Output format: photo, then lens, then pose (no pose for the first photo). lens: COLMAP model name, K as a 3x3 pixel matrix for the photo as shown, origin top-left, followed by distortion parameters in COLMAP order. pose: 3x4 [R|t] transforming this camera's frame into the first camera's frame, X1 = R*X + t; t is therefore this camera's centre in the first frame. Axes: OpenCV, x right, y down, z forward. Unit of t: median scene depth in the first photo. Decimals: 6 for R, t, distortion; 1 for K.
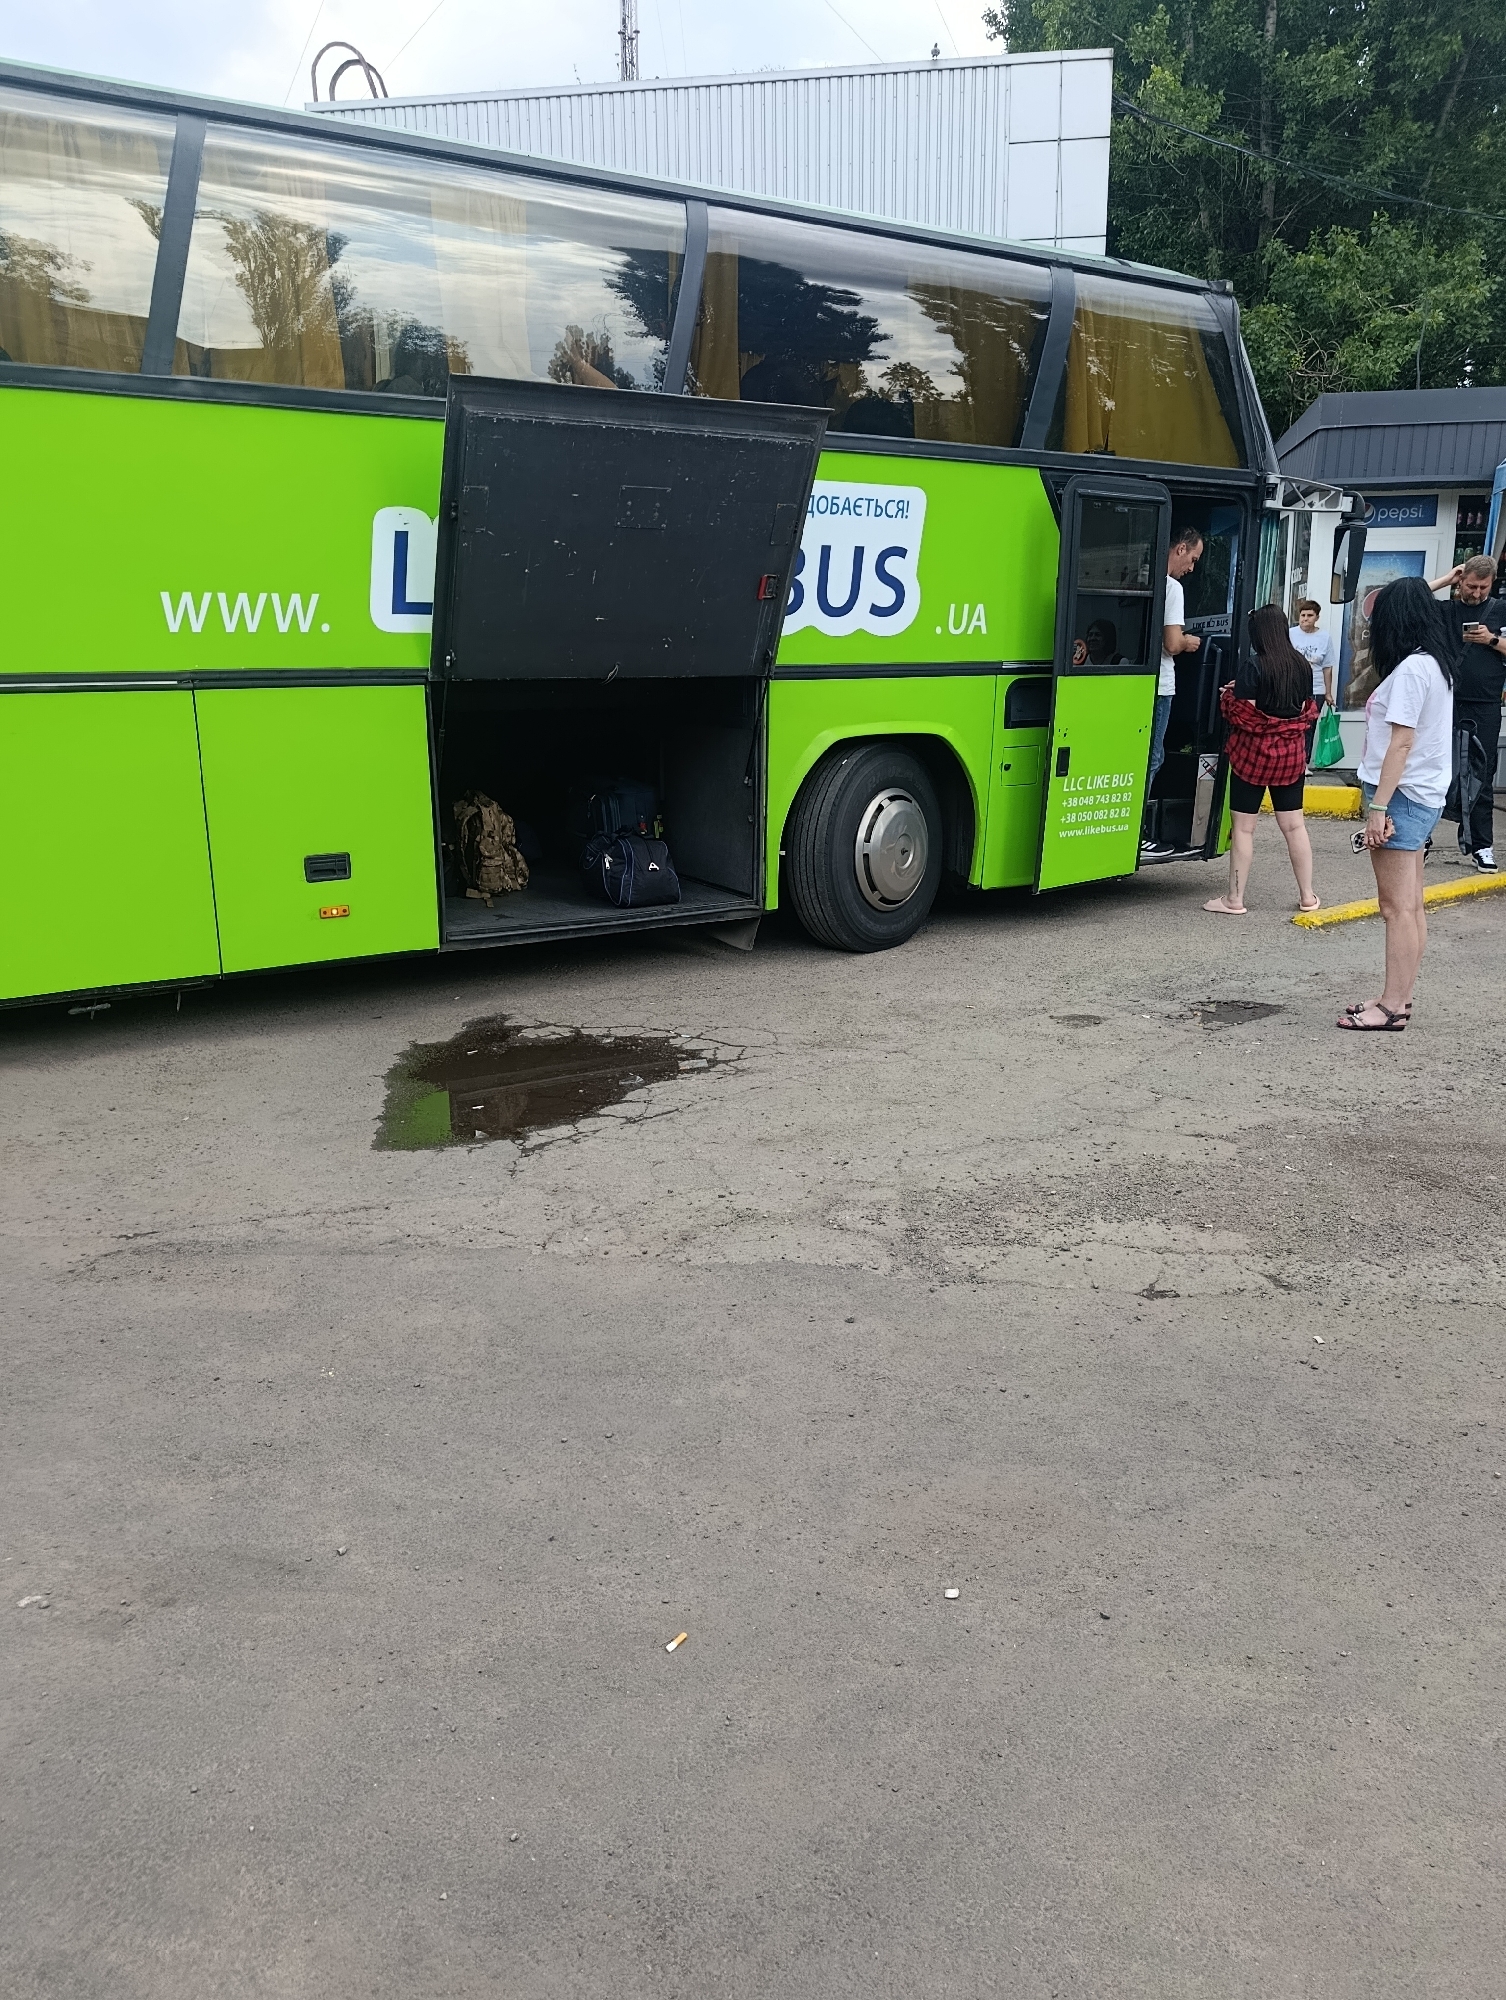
lens RADIAL K [[1350.2, 0, 752.6], [0, 1350.2, 1040.6], [0, 0, 1]] dist [-0.029868, -0.001471]
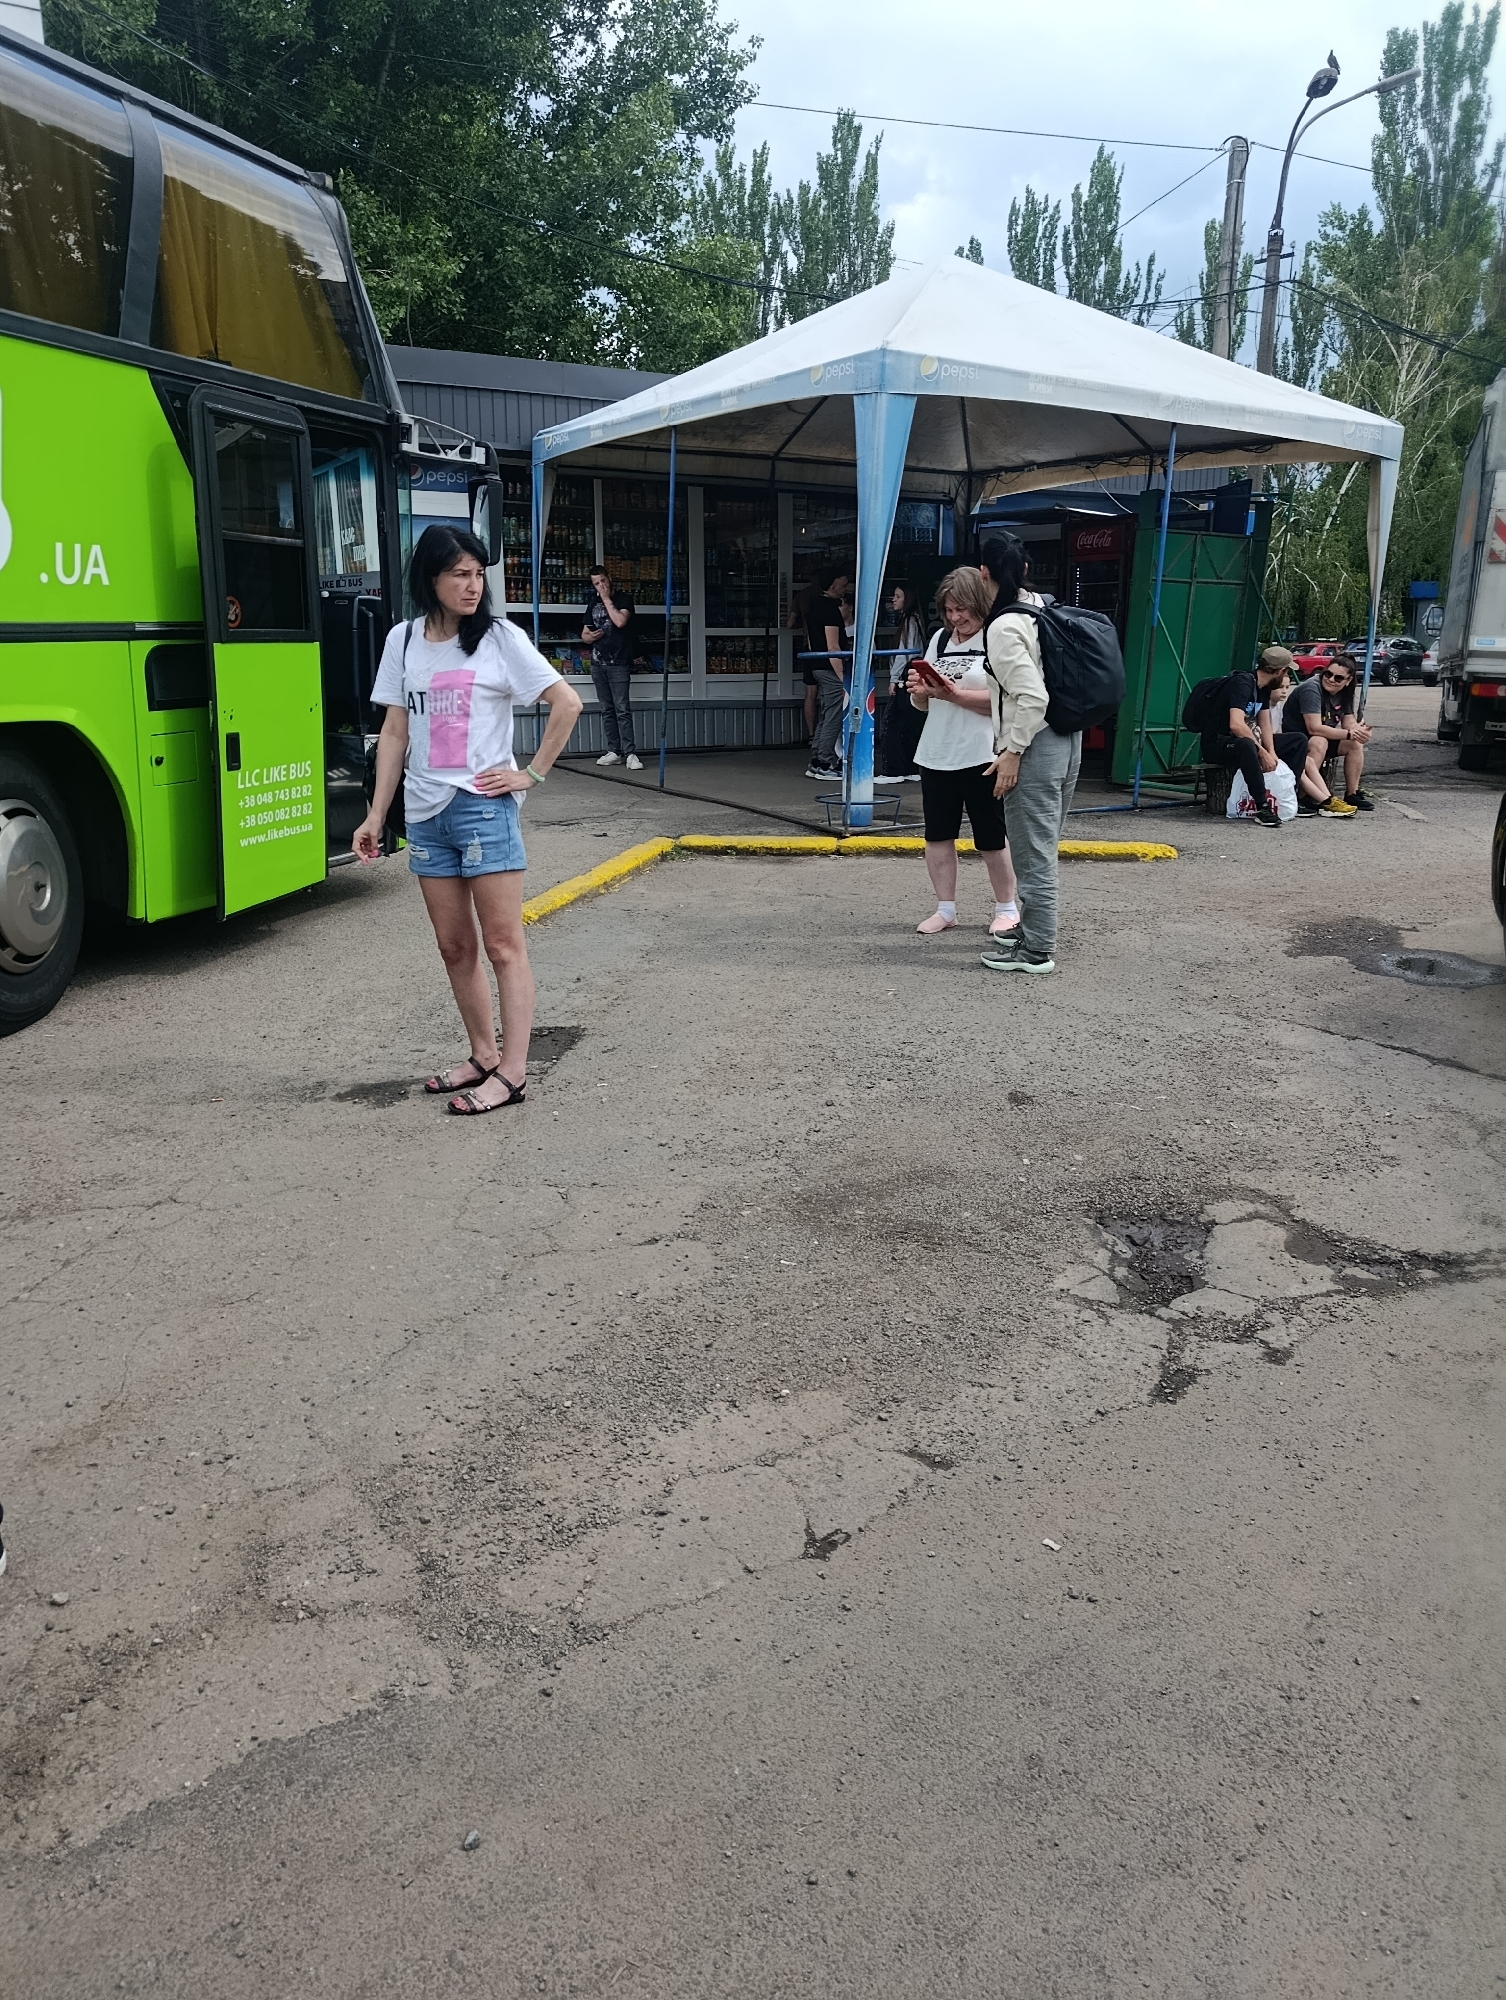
lens RADIAL K [[1382.9, 0, 751.1], [0, 1382.9, 979.5], [0, 0, 1]] dist [0.009162, -0.005900]
pose [[0.774220, -0.139972, 0.617245, -0.053998], [0.155333, 0.987434, 0.029082, -0.053500], [-0.613560, 0.073363, 0.786233, 0.192961]]
